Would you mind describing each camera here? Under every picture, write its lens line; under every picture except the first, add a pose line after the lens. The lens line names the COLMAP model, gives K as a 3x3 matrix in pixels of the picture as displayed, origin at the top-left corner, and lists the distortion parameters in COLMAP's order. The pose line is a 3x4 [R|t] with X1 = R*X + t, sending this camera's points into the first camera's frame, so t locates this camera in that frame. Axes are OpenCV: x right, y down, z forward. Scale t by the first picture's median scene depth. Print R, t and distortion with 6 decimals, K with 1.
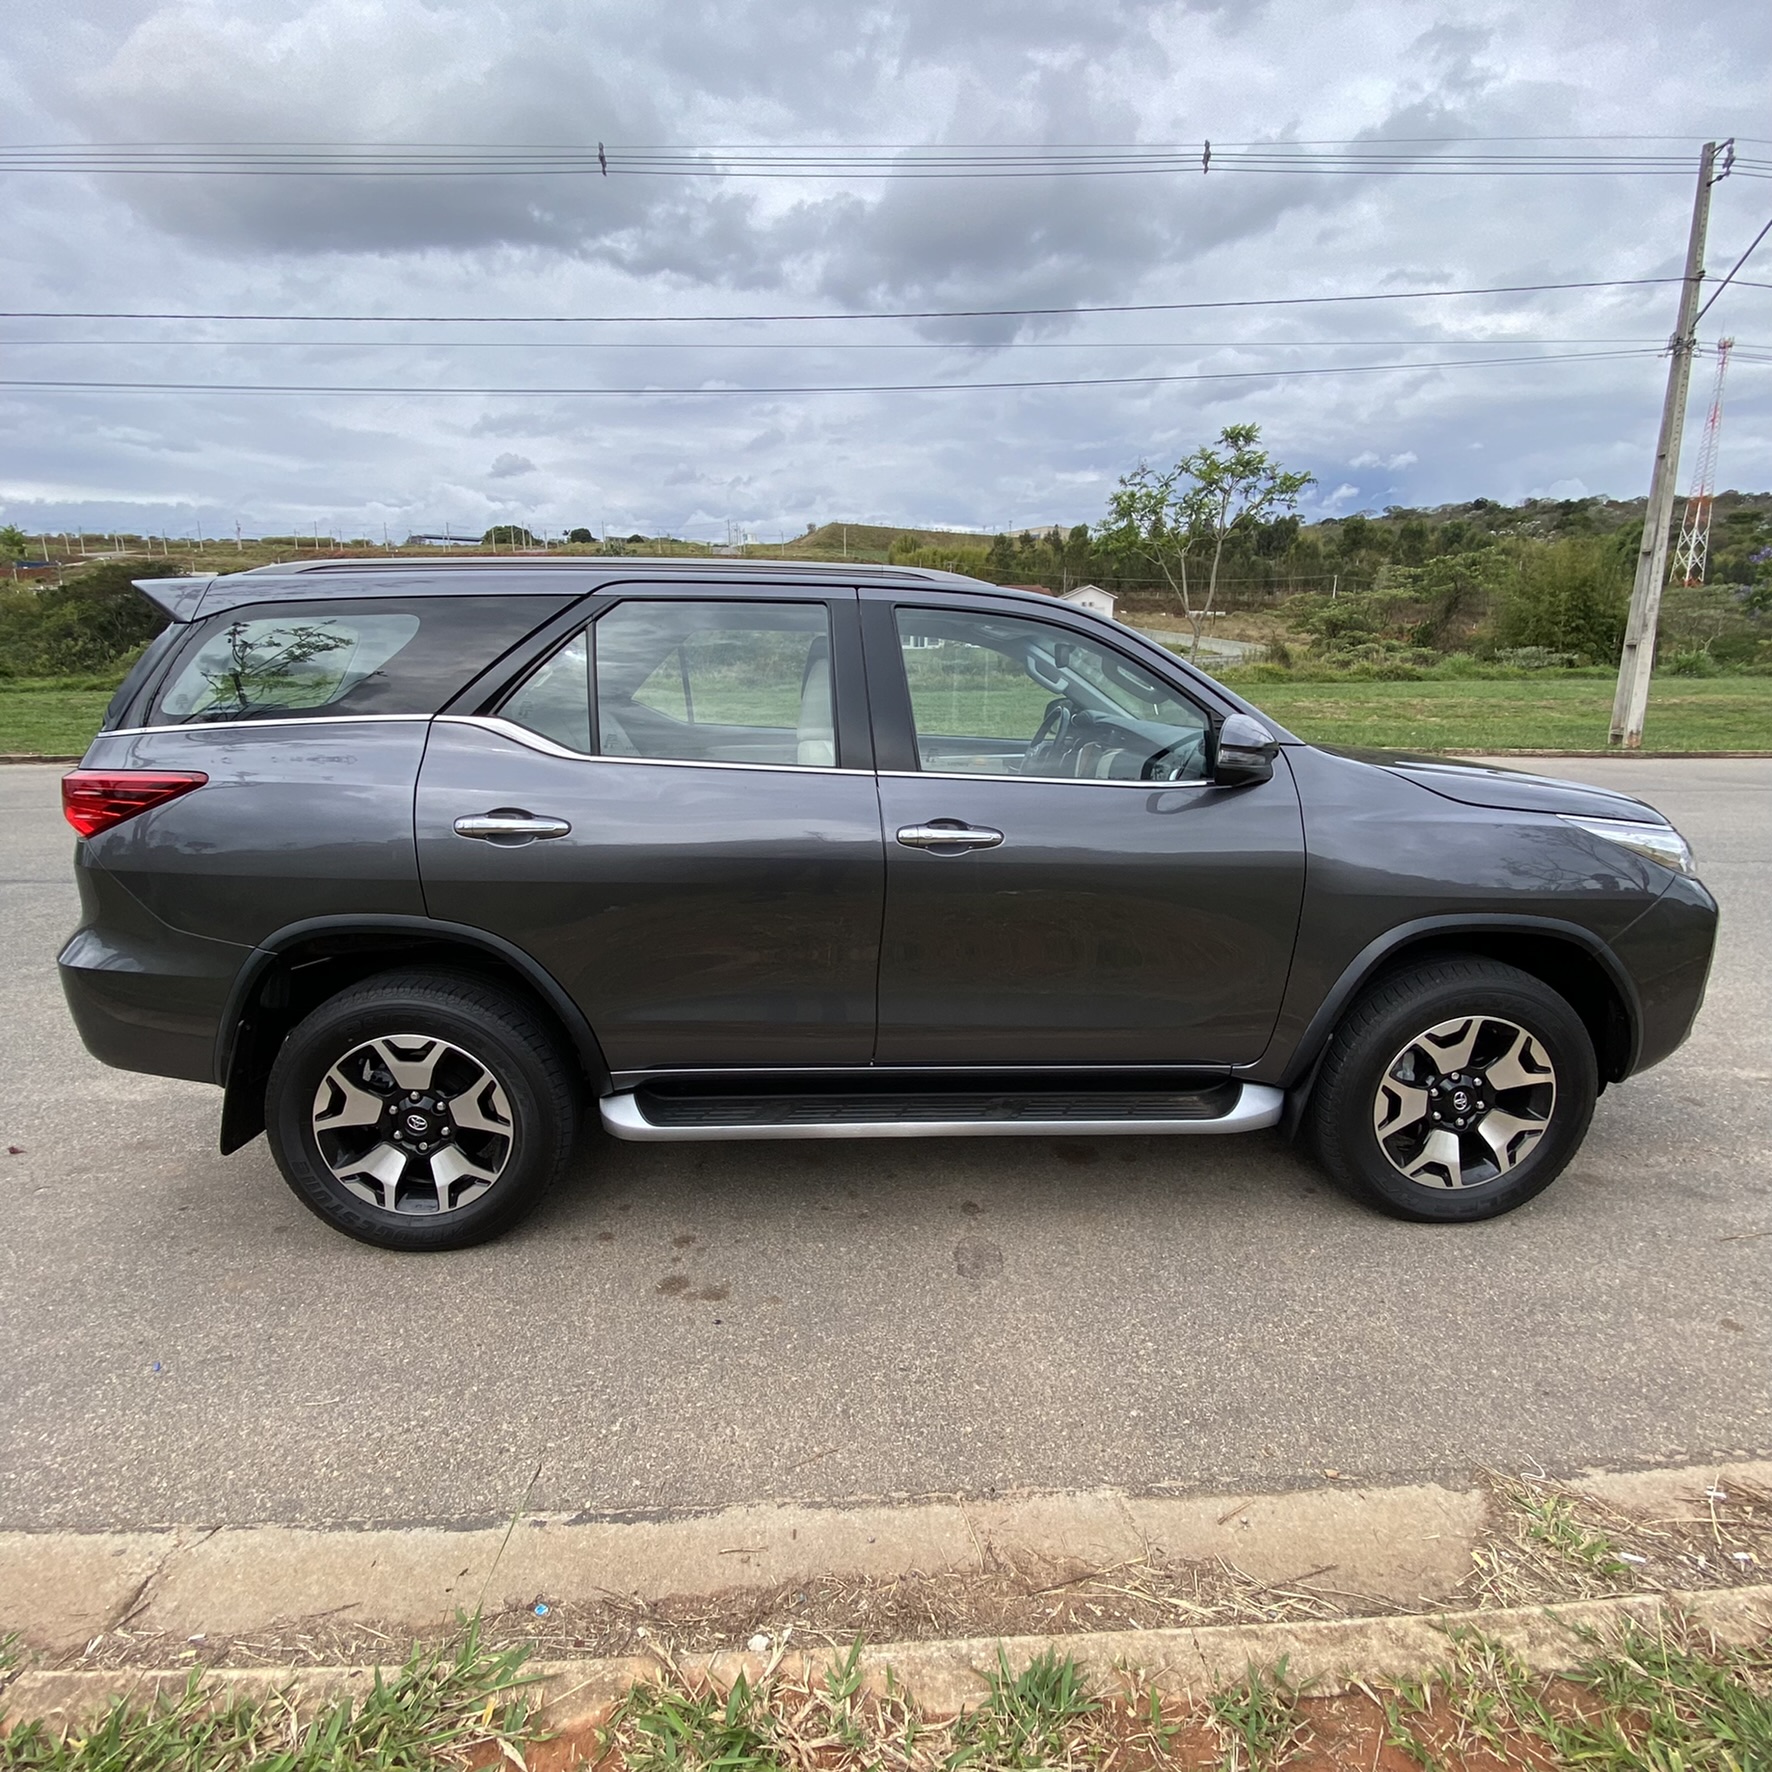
lens RADIAL K [[951.1, 0, 886.0], [0, 951.1, 886.0], [0, 0, 1]] dist [0.015859, -0.017878]
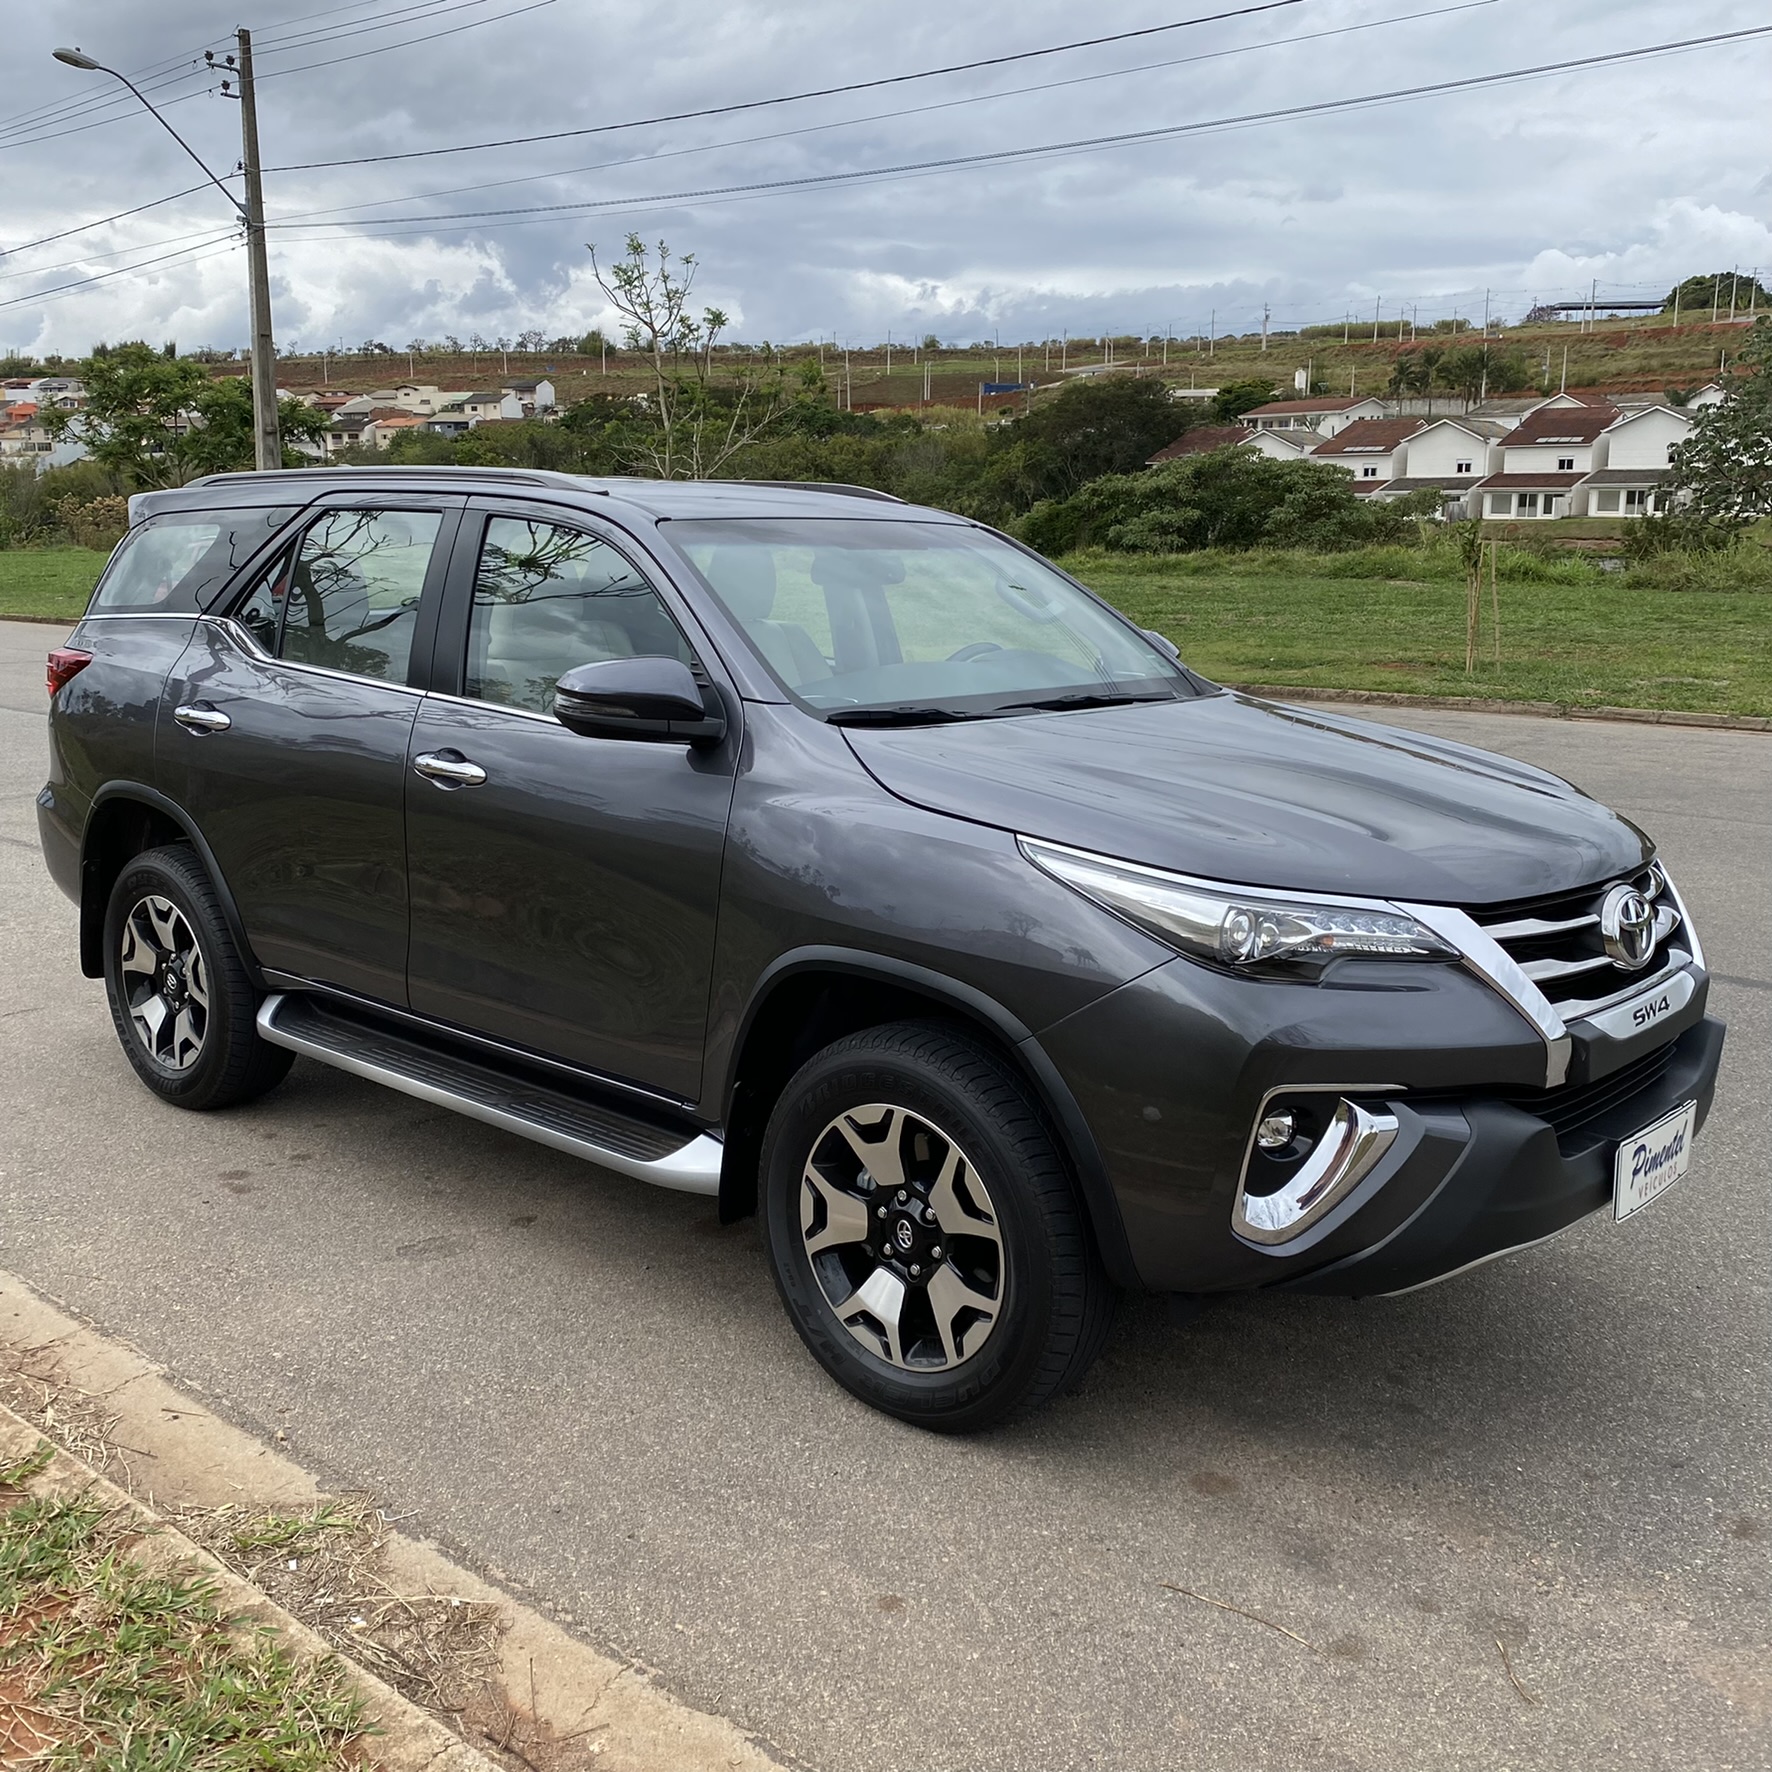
lens RADIAL K [[1776.3, 0, 859.8], [0, 1776.3, 891.1], [0, 0, 1]] dist [0.004369, -0.014264]
pose [[0.714930, 0.143362, -0.684341, 1.477376], [-0.164287, 0.985796, 0.034884, -0.057031], [0.679621, 0.087488, 0.728328, 0.038301]]
